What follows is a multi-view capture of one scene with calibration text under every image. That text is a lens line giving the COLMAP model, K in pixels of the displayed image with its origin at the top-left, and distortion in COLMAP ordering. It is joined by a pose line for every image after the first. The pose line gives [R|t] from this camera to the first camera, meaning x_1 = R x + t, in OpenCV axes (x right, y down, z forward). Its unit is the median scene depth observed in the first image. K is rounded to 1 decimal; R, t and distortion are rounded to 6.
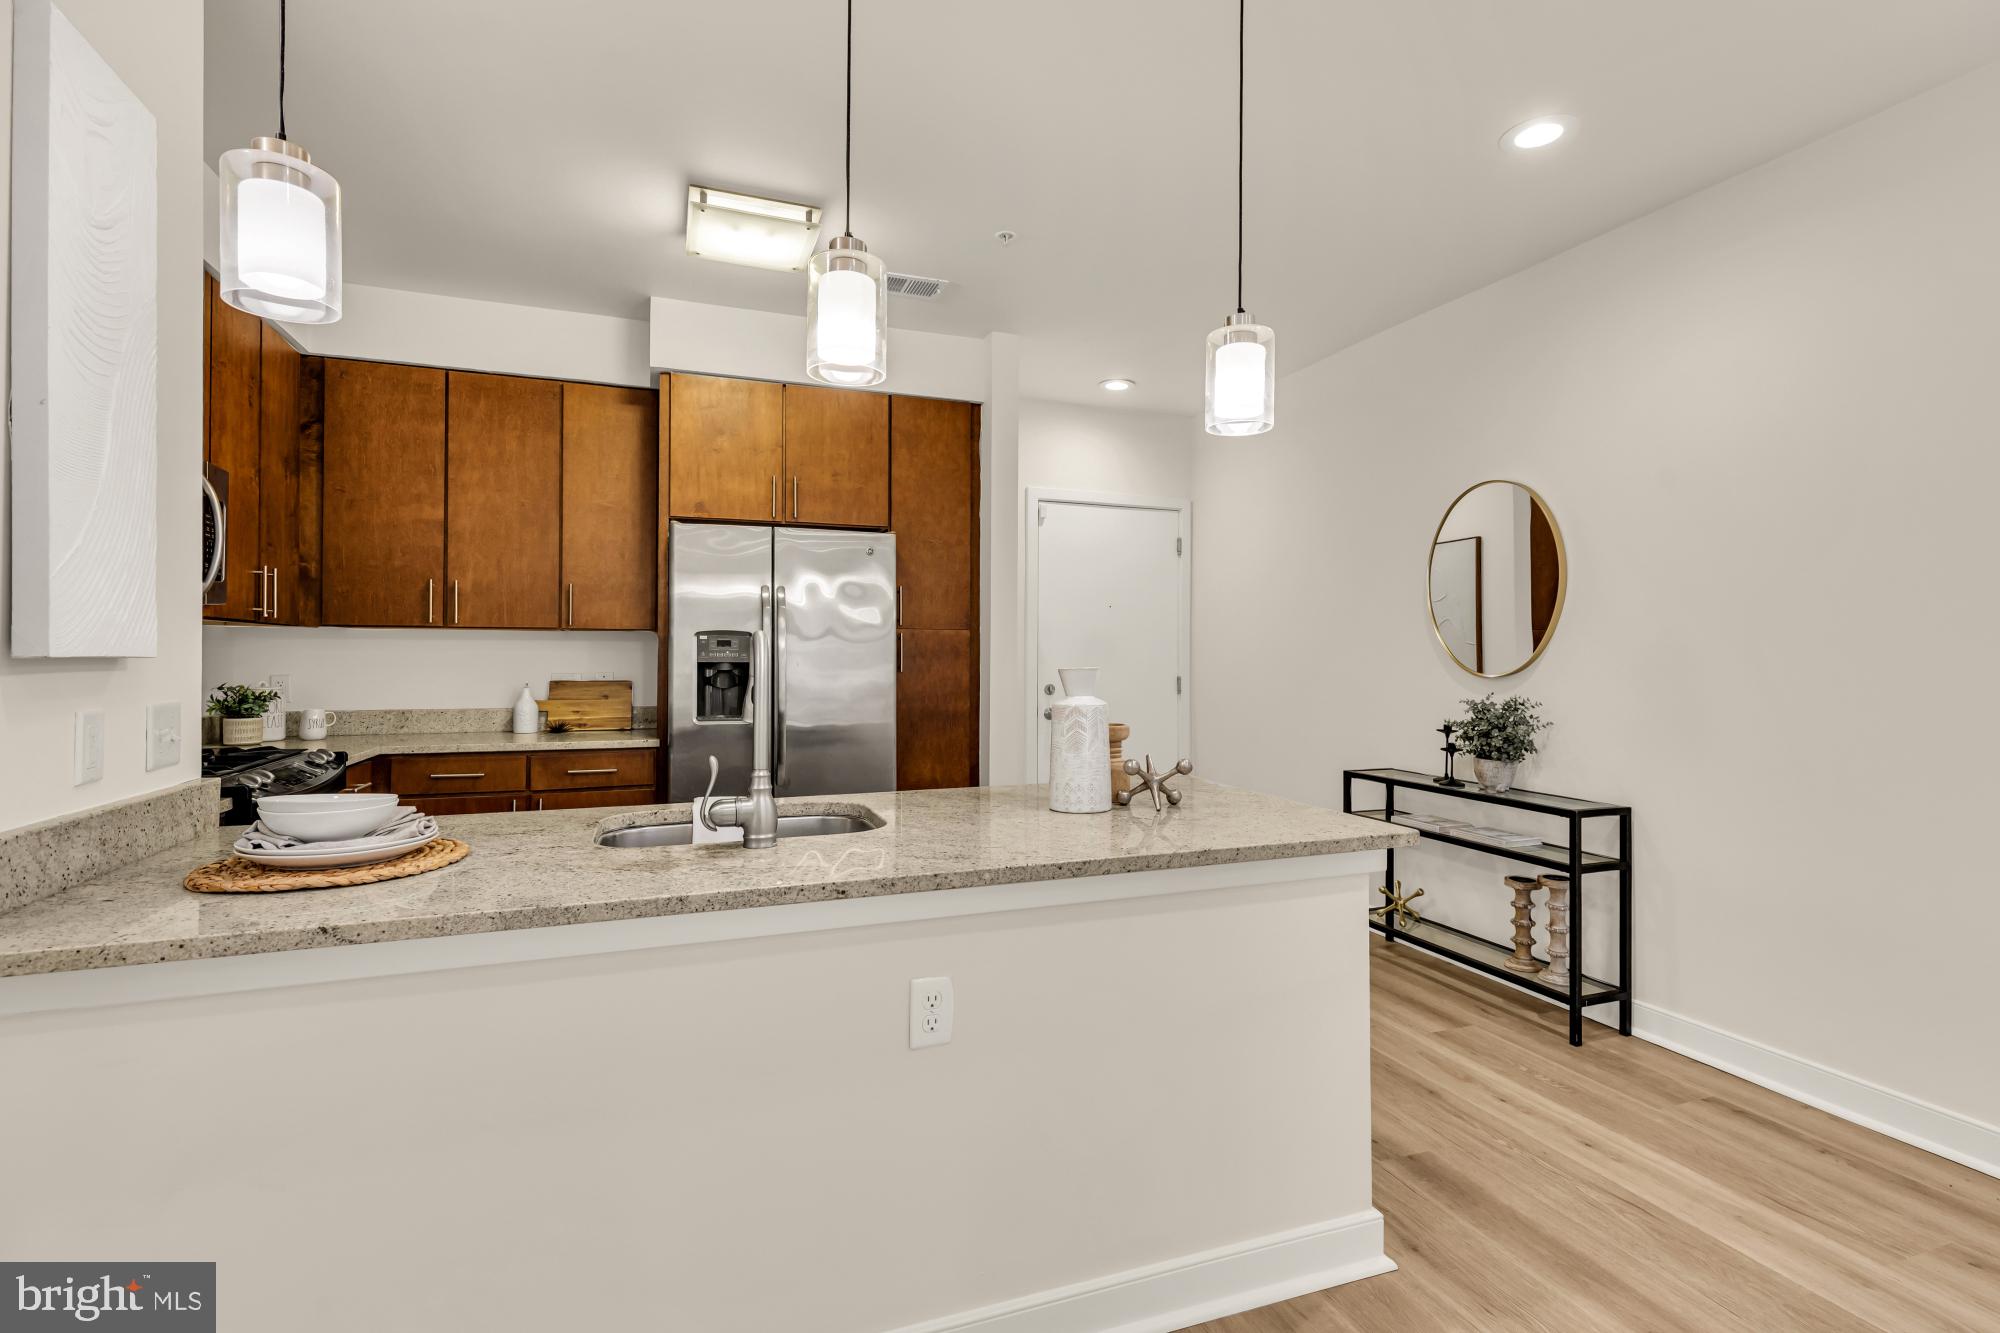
lens RADIAL K [[887.7, 0, 1005.6], [0, 887.7, 620.3], [0, 0, 1]] dist [0.003108, -0.000172]
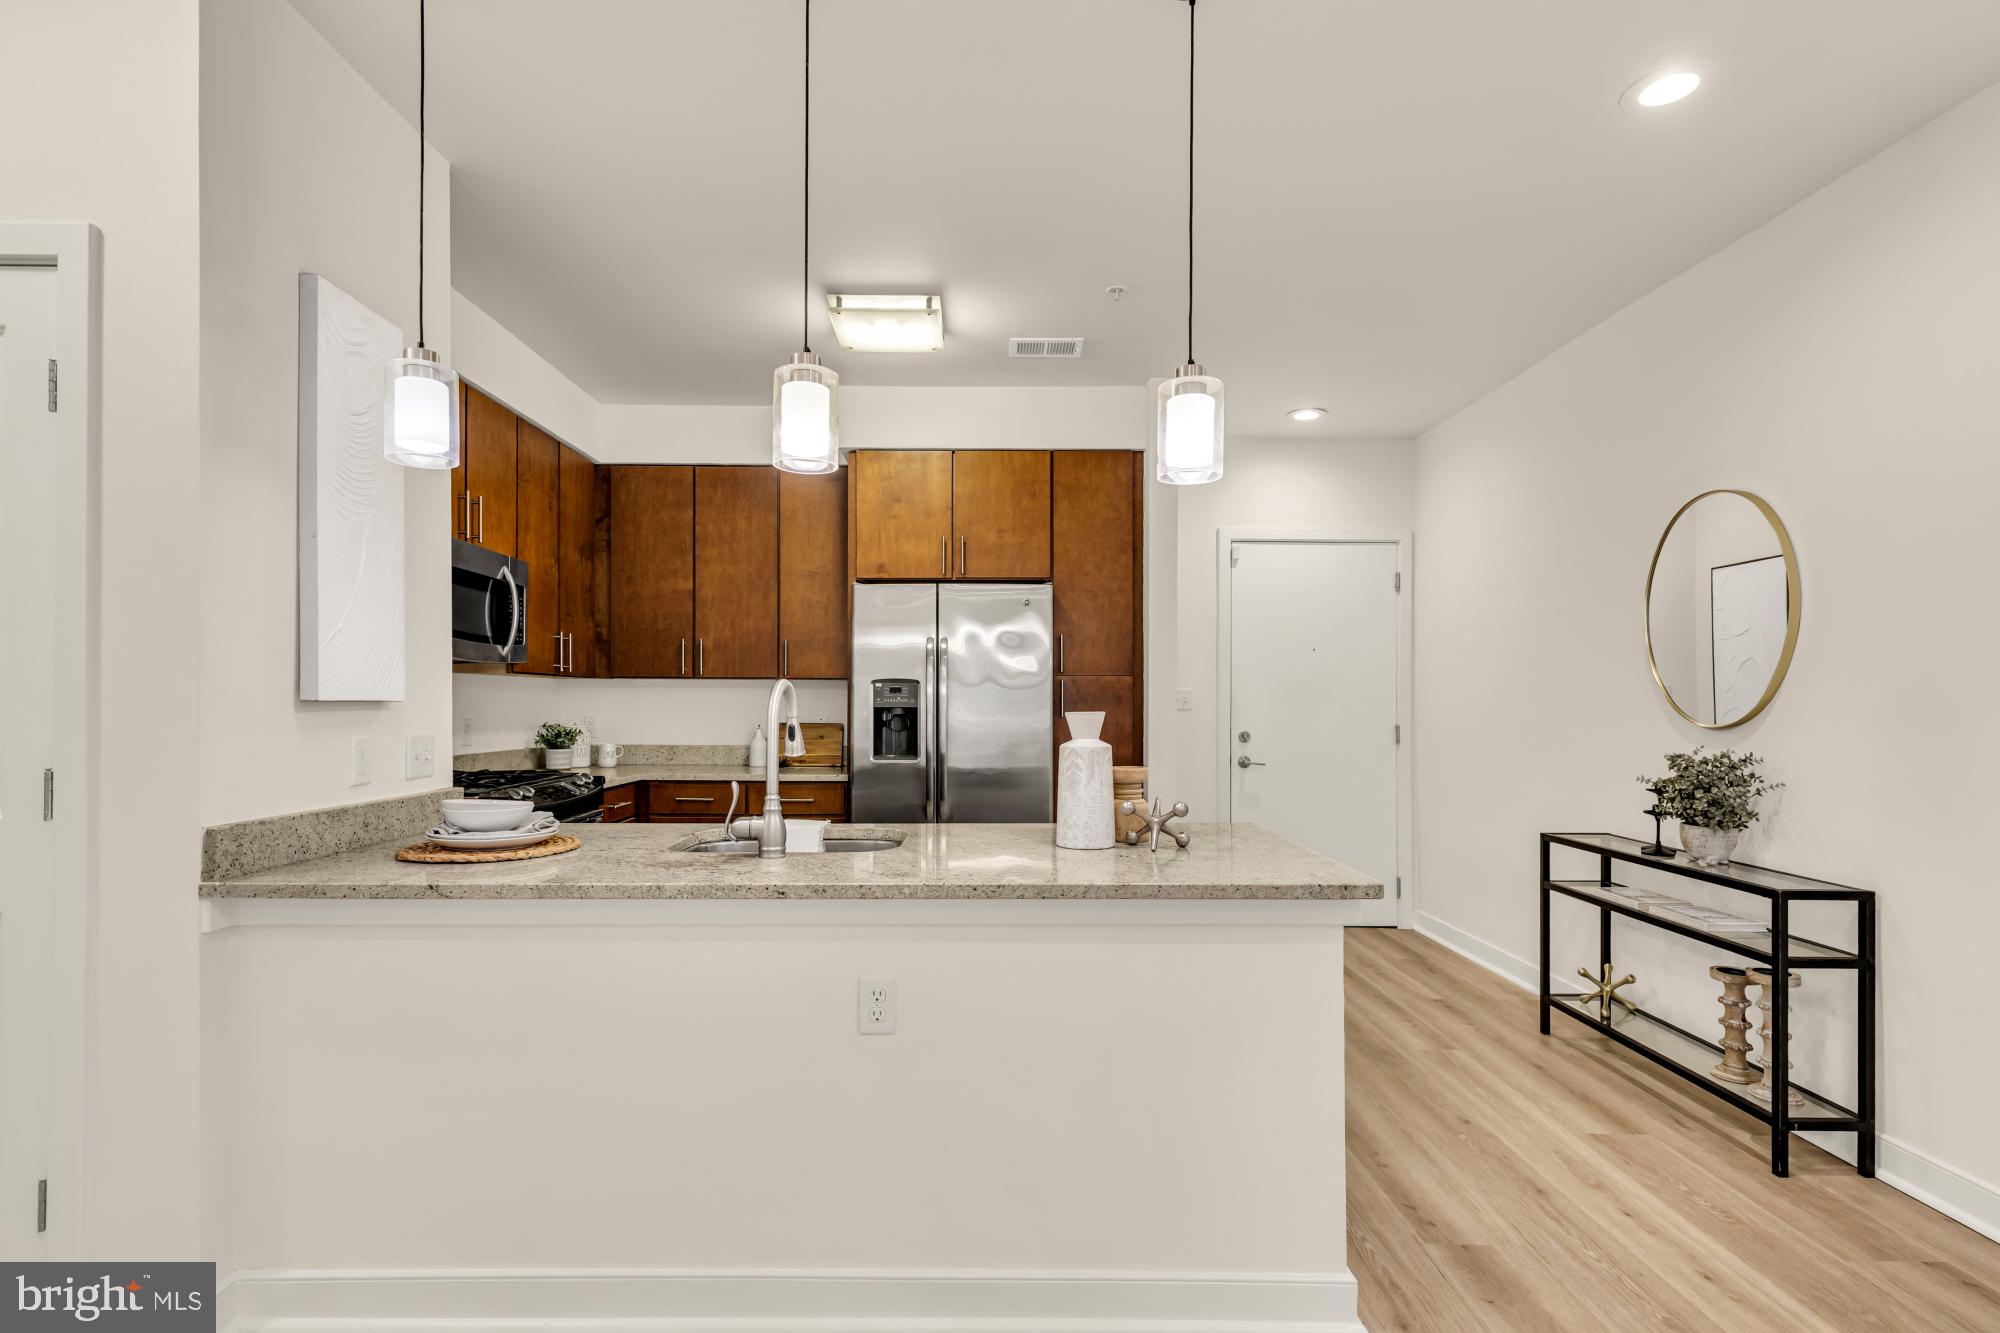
lens RADIAL K [[909.4, 0, 1000.0], [0, 909.4, 666.5], [0, 0, 1]] dist [0.002498, -0.000651]
pose [[0.939635, -0.012668, -0.341944, 0.216040], [0.012791, 0.999916, -0.001896, 0.000078], [0.341940, -0.002592, 0.939718, -0.030077]]
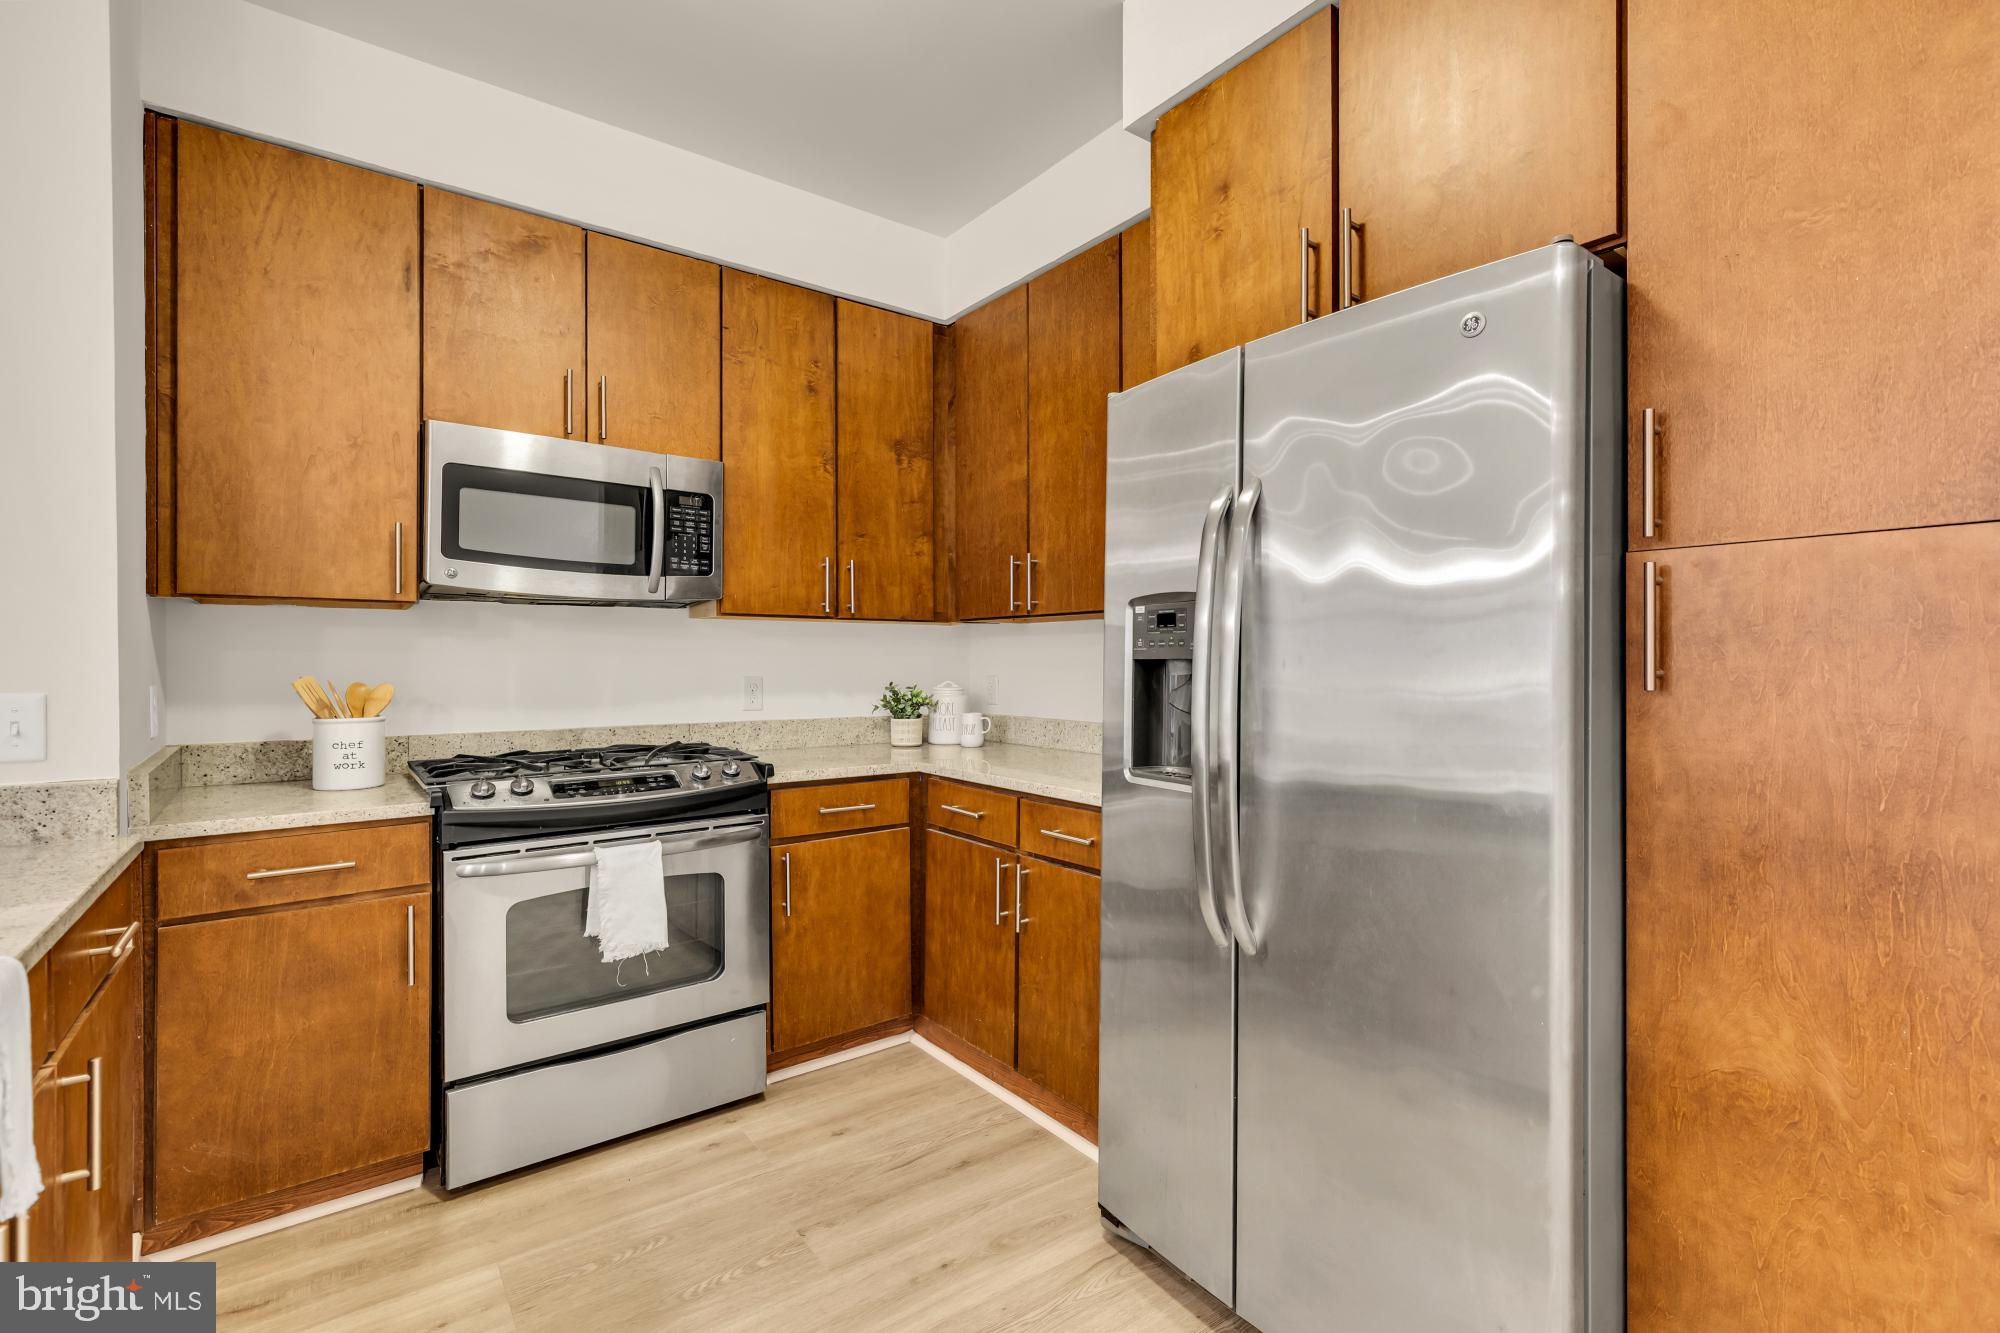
lens RADIAL K [[913.9, 0, 1000.3], [0, 913.9, 663.0], [0, 0, 1]] dist [-0.001080, -0.000825]
pose [[0.303274, 0.000021, -0.952903, 0.137588], [0.040892, 0.999079, 0.013037, 0.042930], [0.952026, -0.042920, 0.302993, 0.841494]]
